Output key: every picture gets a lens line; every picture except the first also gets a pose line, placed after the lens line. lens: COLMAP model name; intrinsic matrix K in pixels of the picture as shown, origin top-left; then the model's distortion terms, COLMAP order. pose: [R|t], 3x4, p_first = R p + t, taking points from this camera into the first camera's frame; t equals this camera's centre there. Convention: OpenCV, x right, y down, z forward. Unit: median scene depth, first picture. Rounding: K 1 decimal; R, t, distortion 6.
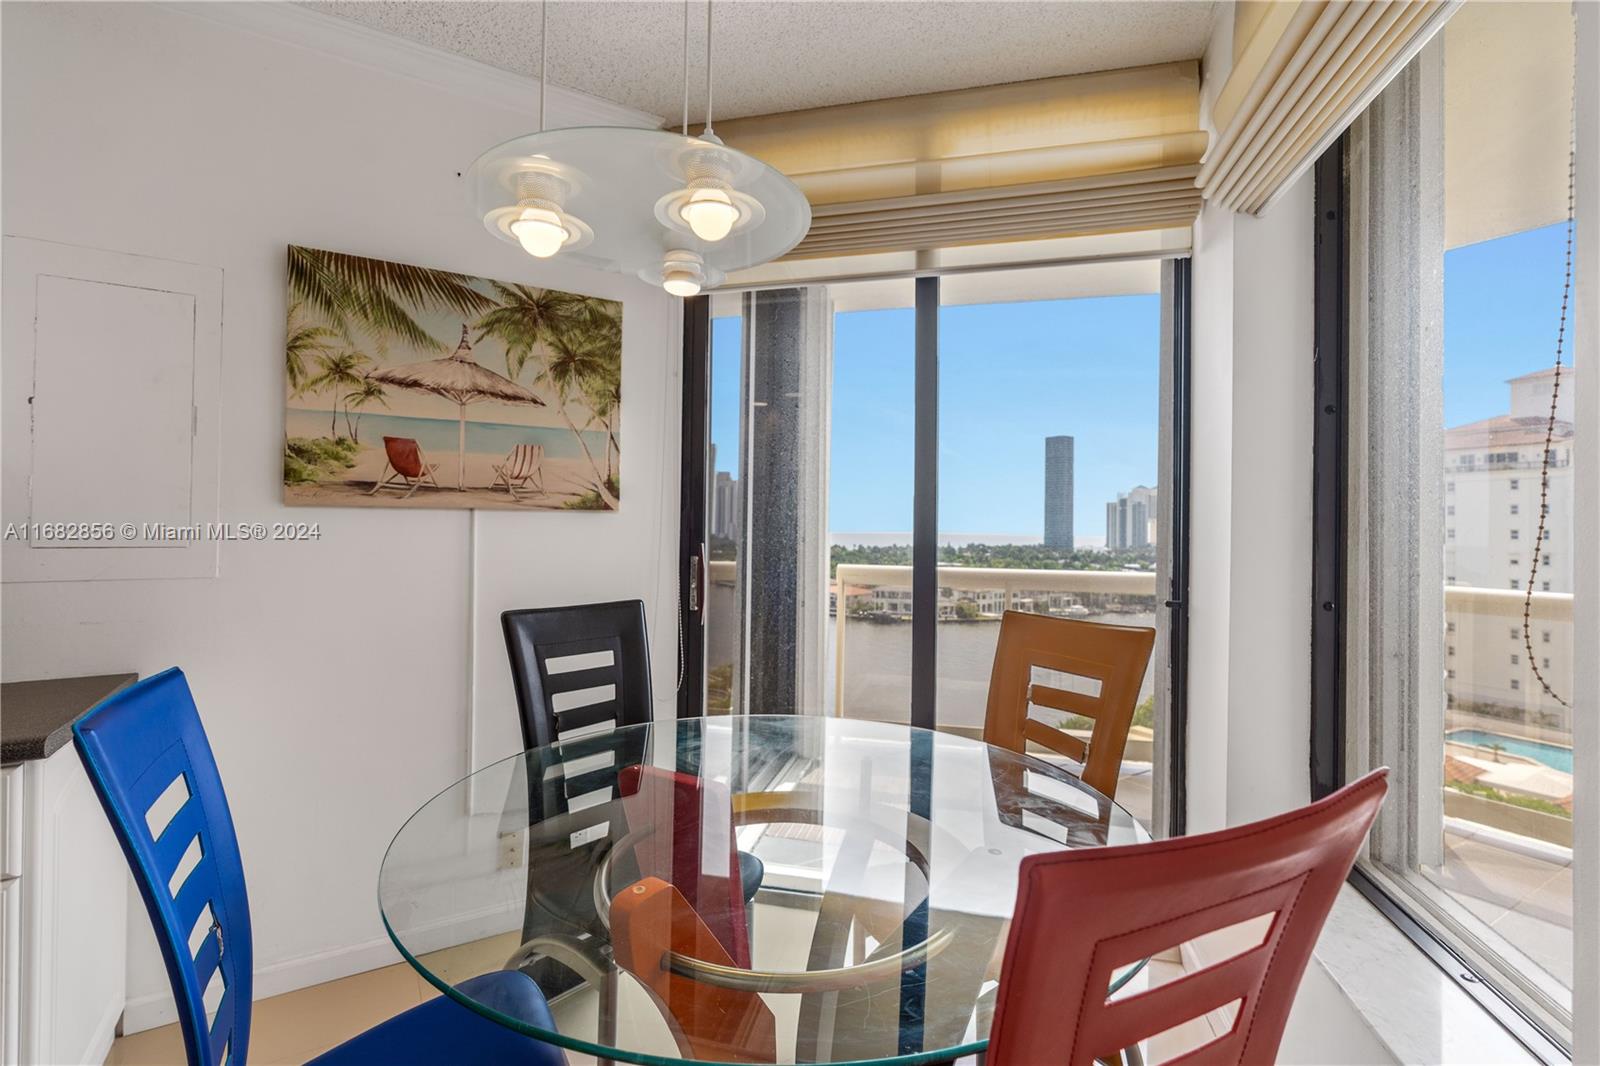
lens RADIAL K [[740.0, 0, 780.5], [0, 740.0, 518.5], [0, 0, 1]] dist [-0.012623, 0.005765]
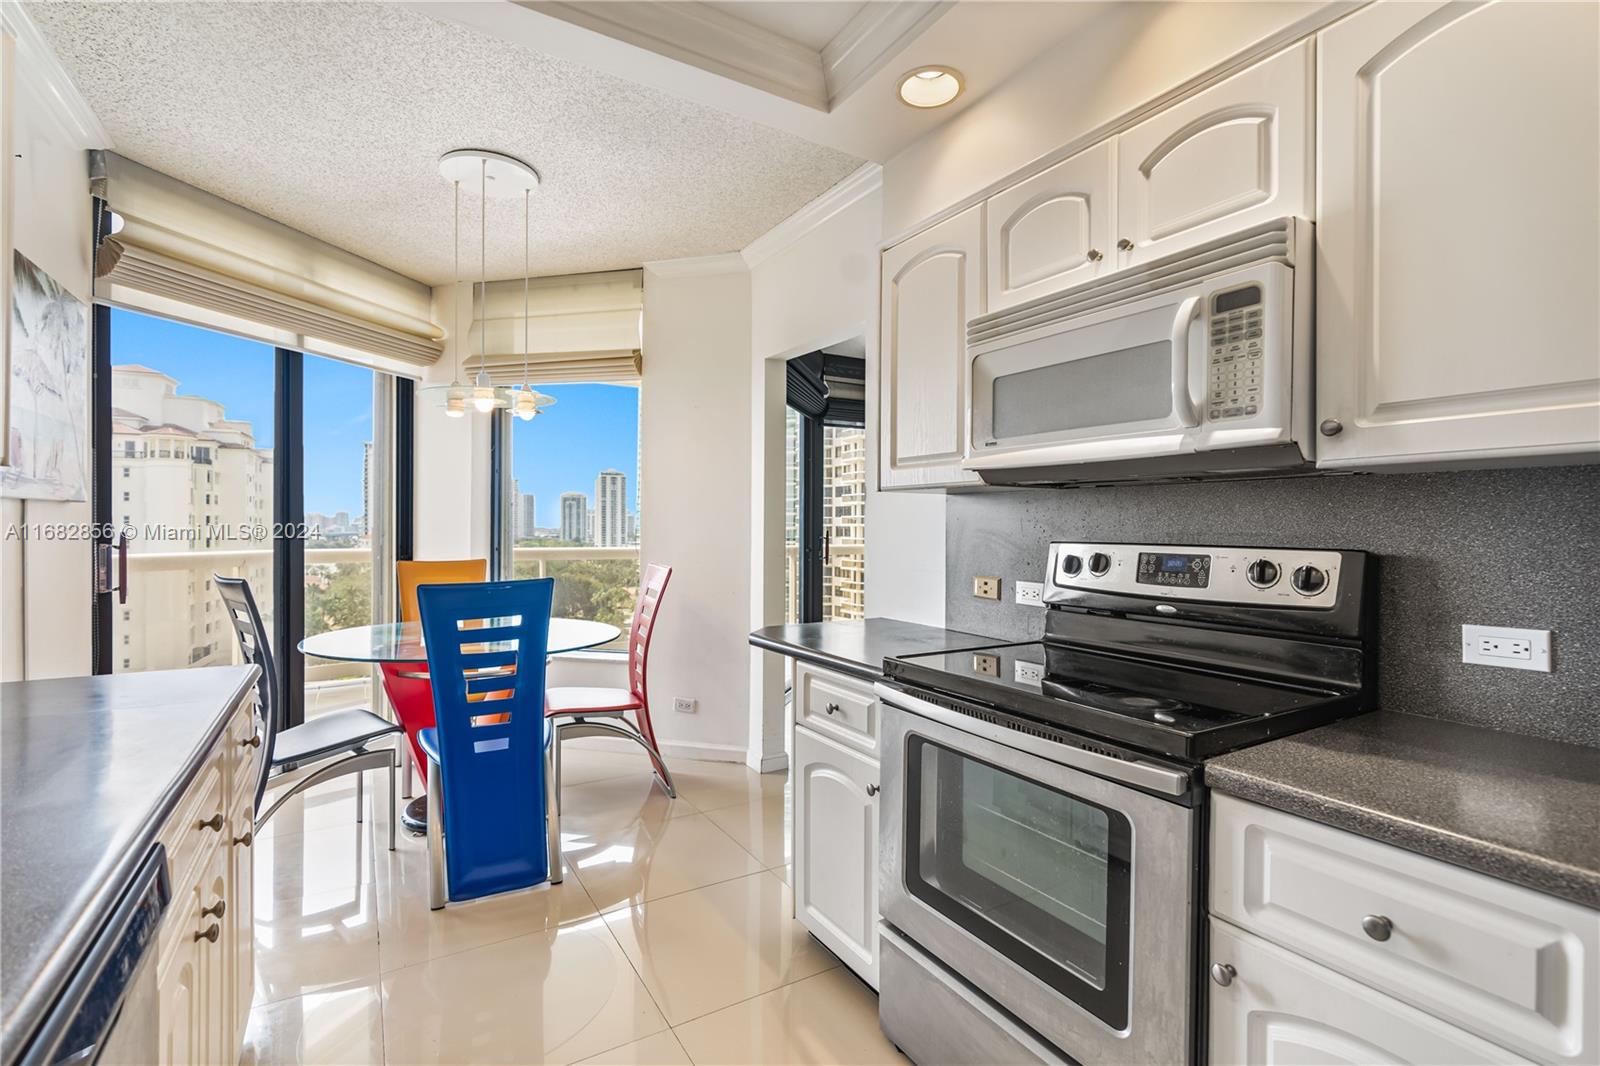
lens RADIAL K [[740.0, 0, 808.2], [0, 740.0, 531.8], [0, 0, 1]] dist [-0.012623, 0.005765]
pose [[0.004971, -0.019823, 0.999791, -1.333557], [-0.017712, 0.999645, 0.019908, -0.008704], [-0.999831, -0.017807, 0.004618, -0.055792]]
